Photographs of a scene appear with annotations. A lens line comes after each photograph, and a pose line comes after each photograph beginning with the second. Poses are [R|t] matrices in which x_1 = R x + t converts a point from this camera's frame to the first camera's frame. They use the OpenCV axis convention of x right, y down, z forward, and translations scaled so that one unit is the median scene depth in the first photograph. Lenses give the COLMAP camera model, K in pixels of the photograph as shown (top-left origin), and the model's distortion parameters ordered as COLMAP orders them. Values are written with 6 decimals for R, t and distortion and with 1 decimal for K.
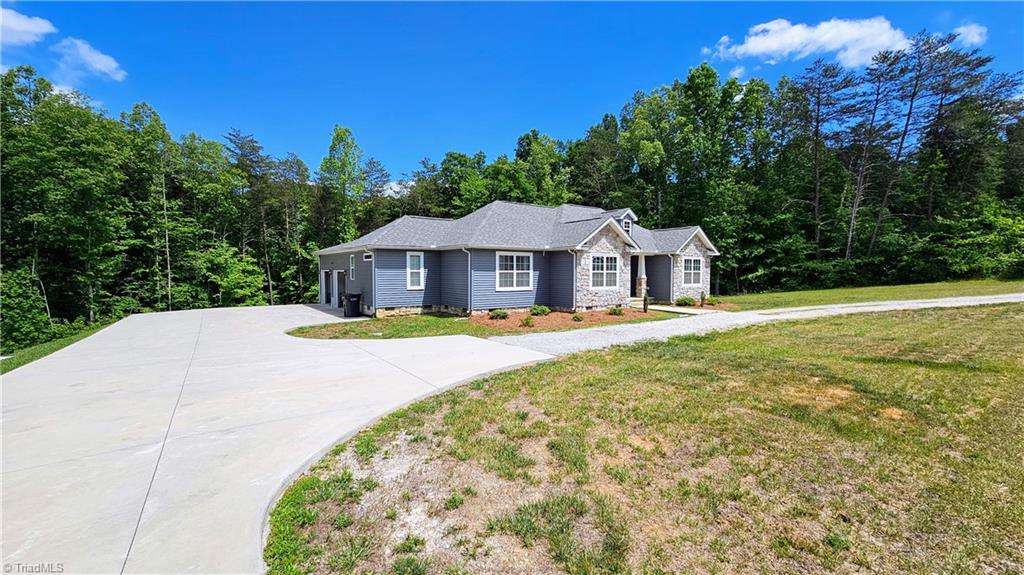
lens RADIAL K [[418.7, 0, 520.1], [0, 418.7, 288.9], [0, 0, 1]] dist [-0.001335, 0.000176]
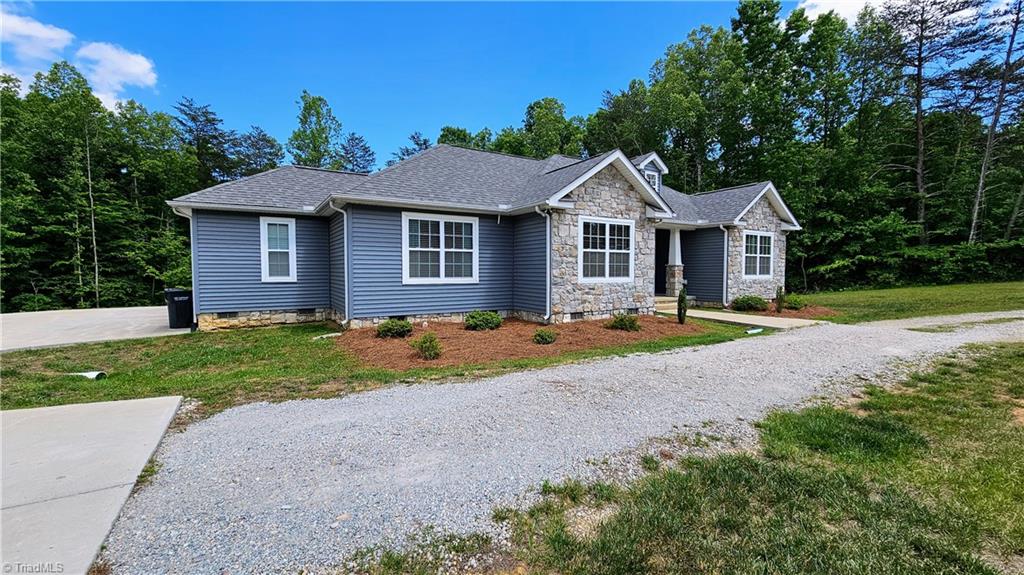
lens RADIAL K [[418.7, 0, 519.9], [0, 418.7, 288.3], [0, 0, 1]] dist [-0.001335, 0.000176]
pose [[0.997204, 0.000934, -0.074725, 0.080715], [-0.000790, 0.999998, 0.001966, 0.005394], [0.074727, -0.001902, 0.997202, 0.272707]]
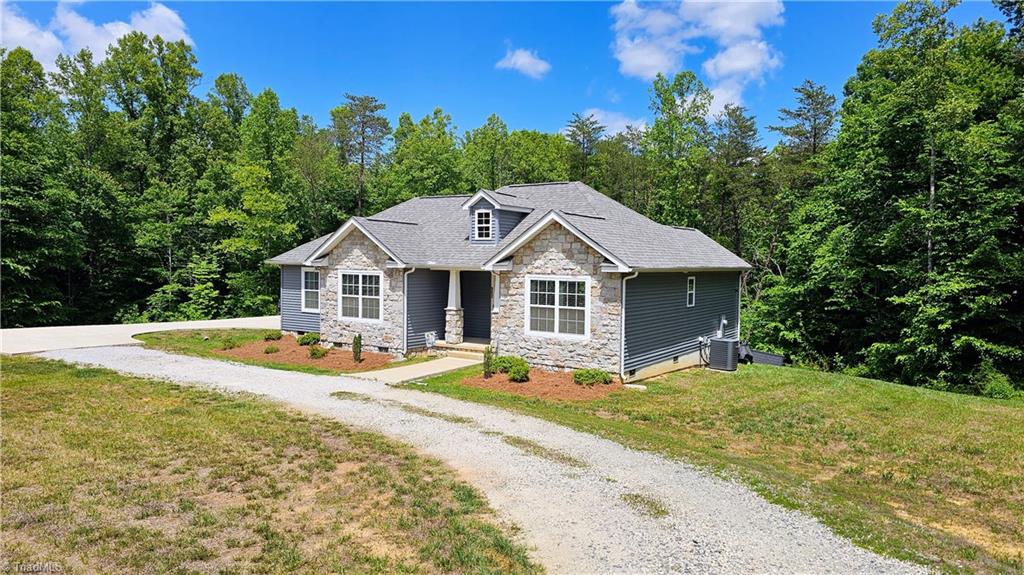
lens RADIAL K [[685.2, 0, 515.0], [0, 685.2, 288.1], [0, 0, 1]] dist [0.026969, -0.016311]
pose [[0.358532, 0.038314, -0.932731, 0.861351], [-0.055305, 0.998274, 0.019748, -0.058244], [0.931878, 0.044504, 0.360032, 0.526728]]
